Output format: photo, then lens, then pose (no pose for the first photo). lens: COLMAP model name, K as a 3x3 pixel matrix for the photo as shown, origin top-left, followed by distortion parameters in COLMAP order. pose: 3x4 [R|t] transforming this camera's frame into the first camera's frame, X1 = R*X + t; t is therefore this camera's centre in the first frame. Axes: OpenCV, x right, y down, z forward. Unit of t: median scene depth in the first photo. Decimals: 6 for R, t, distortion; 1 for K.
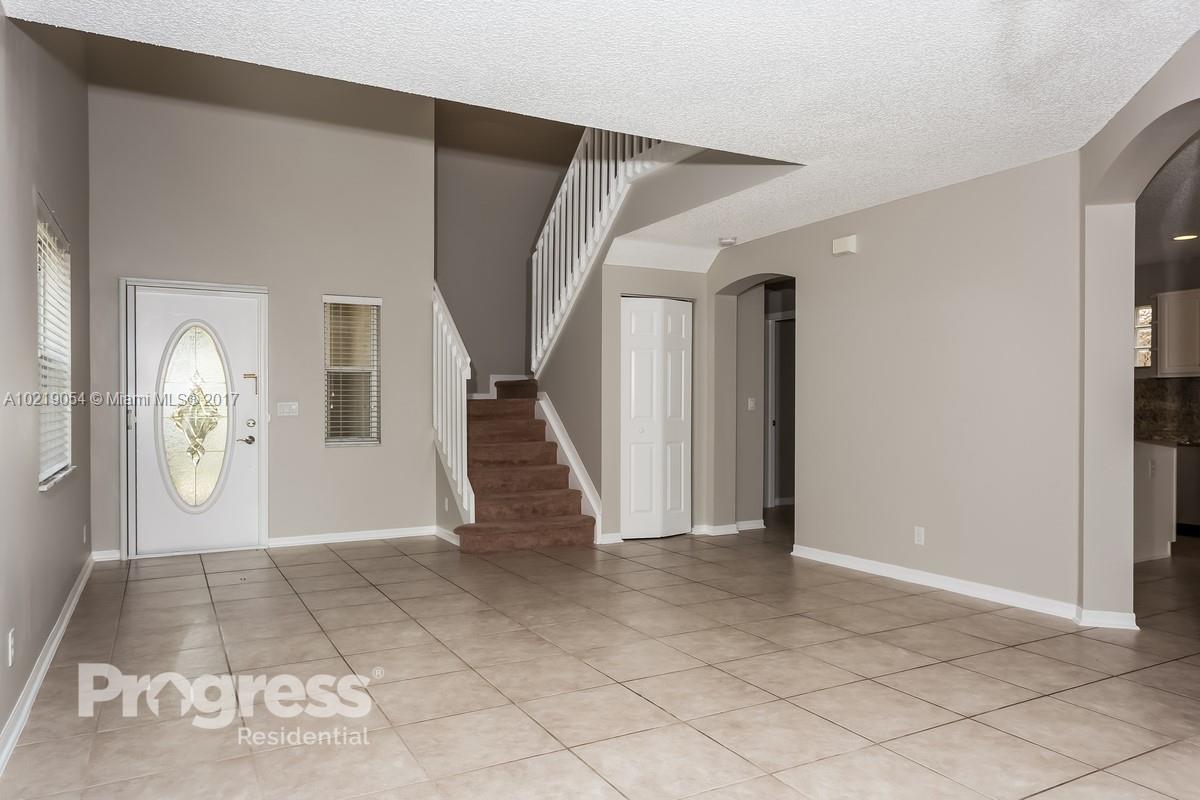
lens RADIAL K [[800.4, 0, 600.0], [0, 800.4, 400.0], [0, 0, 1]] dist [-0.003234, -0.000447]
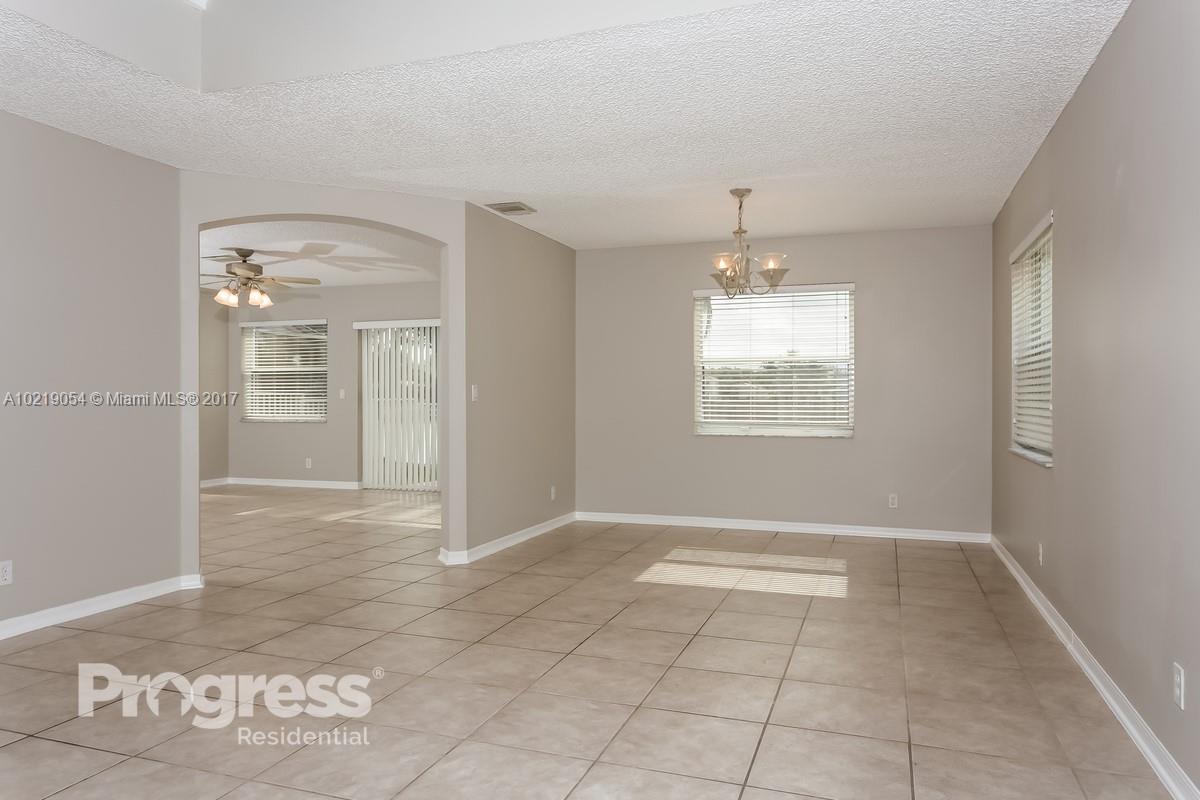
lens RADIAL K [[800.4, 0, 600.0], [0, 800.4, 400.0], [0, 0, 1]] dist [-0.003234, -0.000447]
pose [[-0.666730, 0.000273, 0.745300, -0.739638], [-0.005027, 0.999976, -0.004863, 0.016249], [-0.745283, -0.006989, -0.666712, 1.549850]]
